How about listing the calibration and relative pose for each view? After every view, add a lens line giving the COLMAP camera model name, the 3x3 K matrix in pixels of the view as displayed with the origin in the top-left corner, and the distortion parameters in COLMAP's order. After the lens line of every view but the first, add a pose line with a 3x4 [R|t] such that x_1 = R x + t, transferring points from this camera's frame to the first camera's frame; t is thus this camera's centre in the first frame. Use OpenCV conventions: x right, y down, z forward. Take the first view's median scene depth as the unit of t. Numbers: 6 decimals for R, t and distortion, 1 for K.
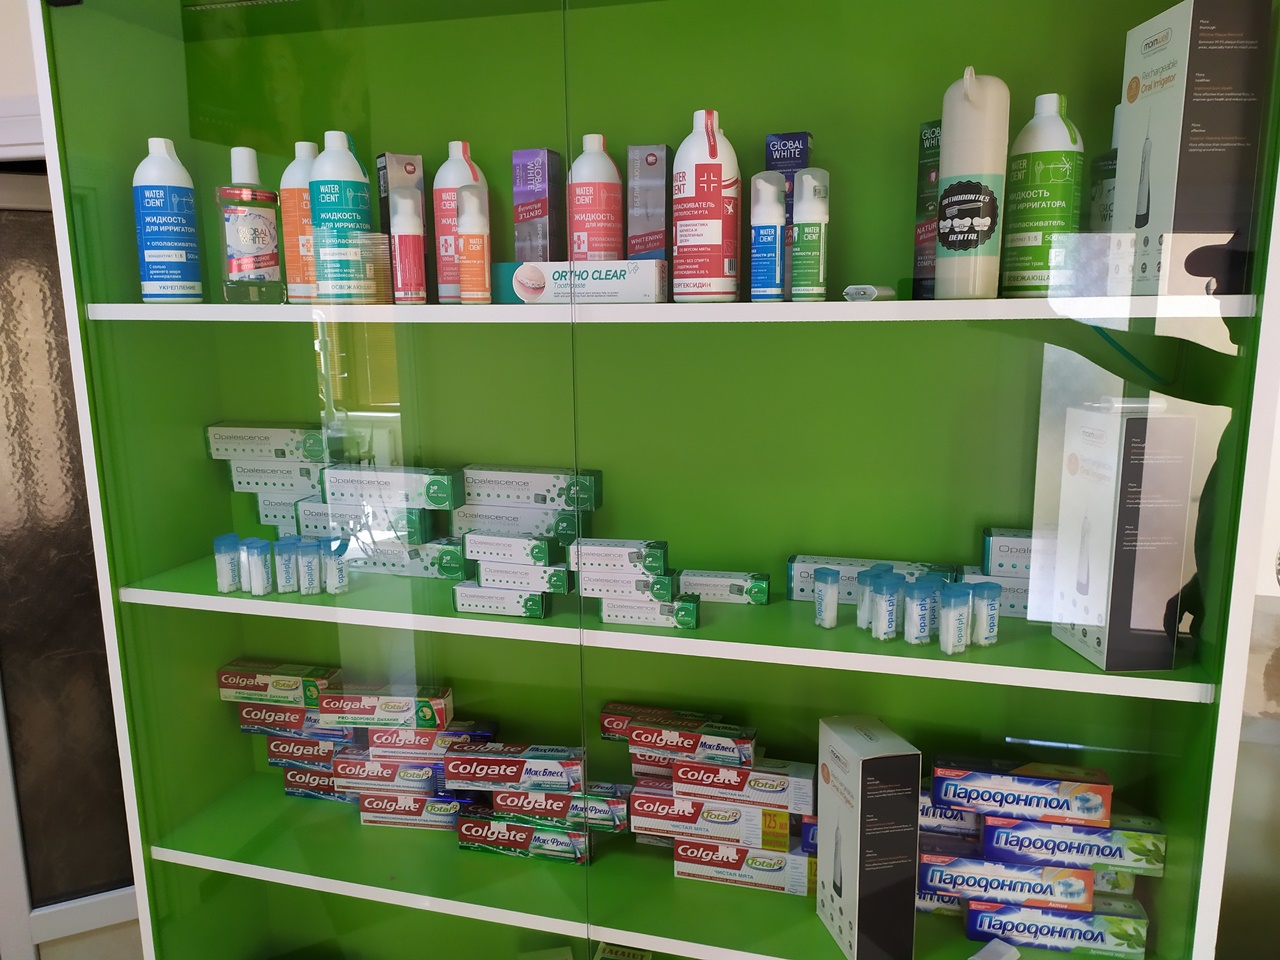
lens RADIAL K [[962.2, 0, 640.5], [0, 962.2, 482.2], [0, 0, 1]] dist [0.047703, -0.009558]
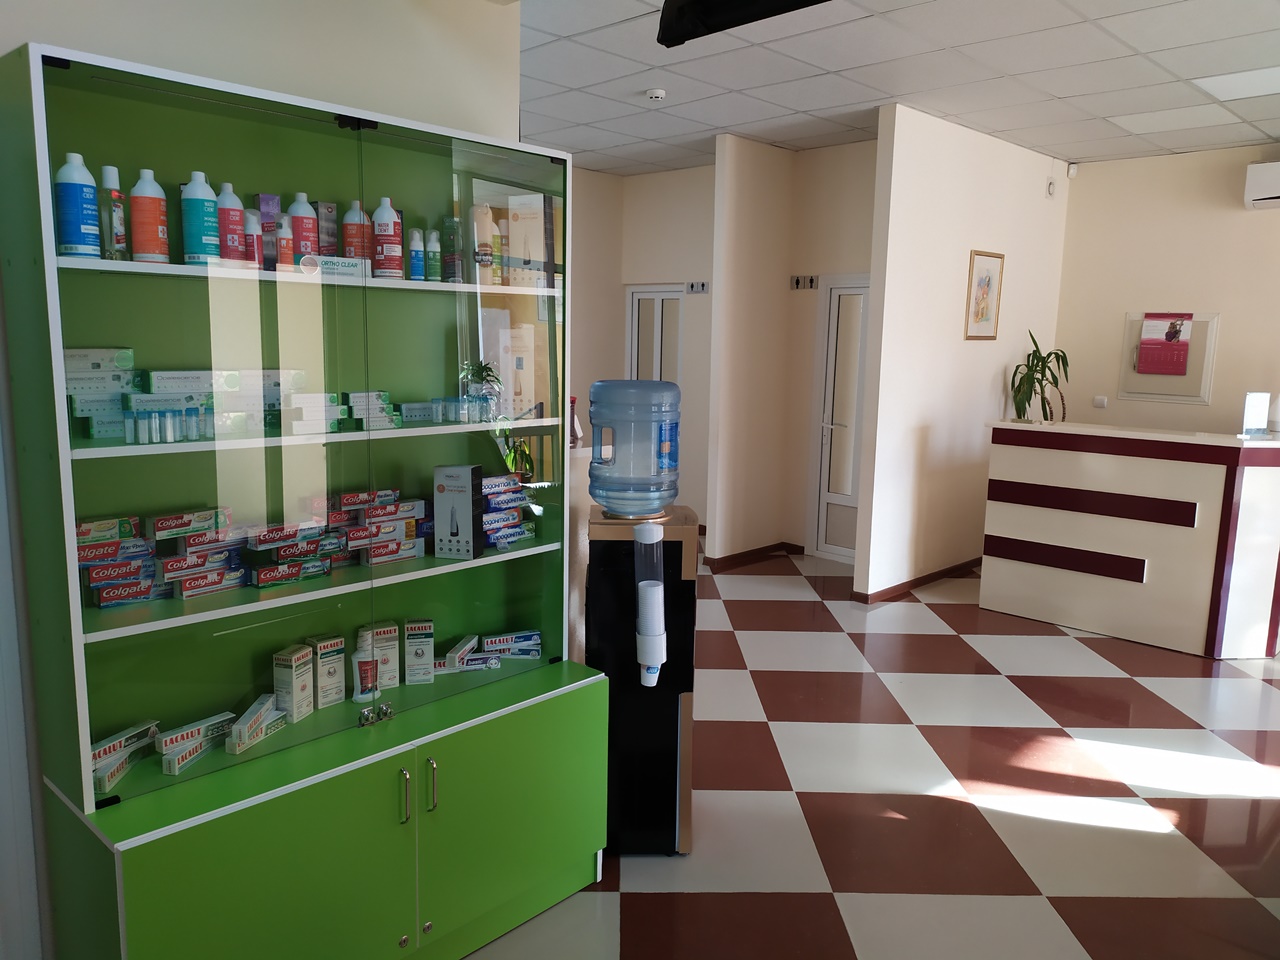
lens RADIAL K [[962.2, 0, 638.3], [0, 962.2, 479.9], [0, 0, 1]] dist [0.047703, -0.009558]
pose [[0.467978, -0.118729, 0.875728, -1.491539], [0.144154, 0.987918, 0.056906, 0.201956], [-0.871904, 0.099609, 0.479439, -0.481102]]
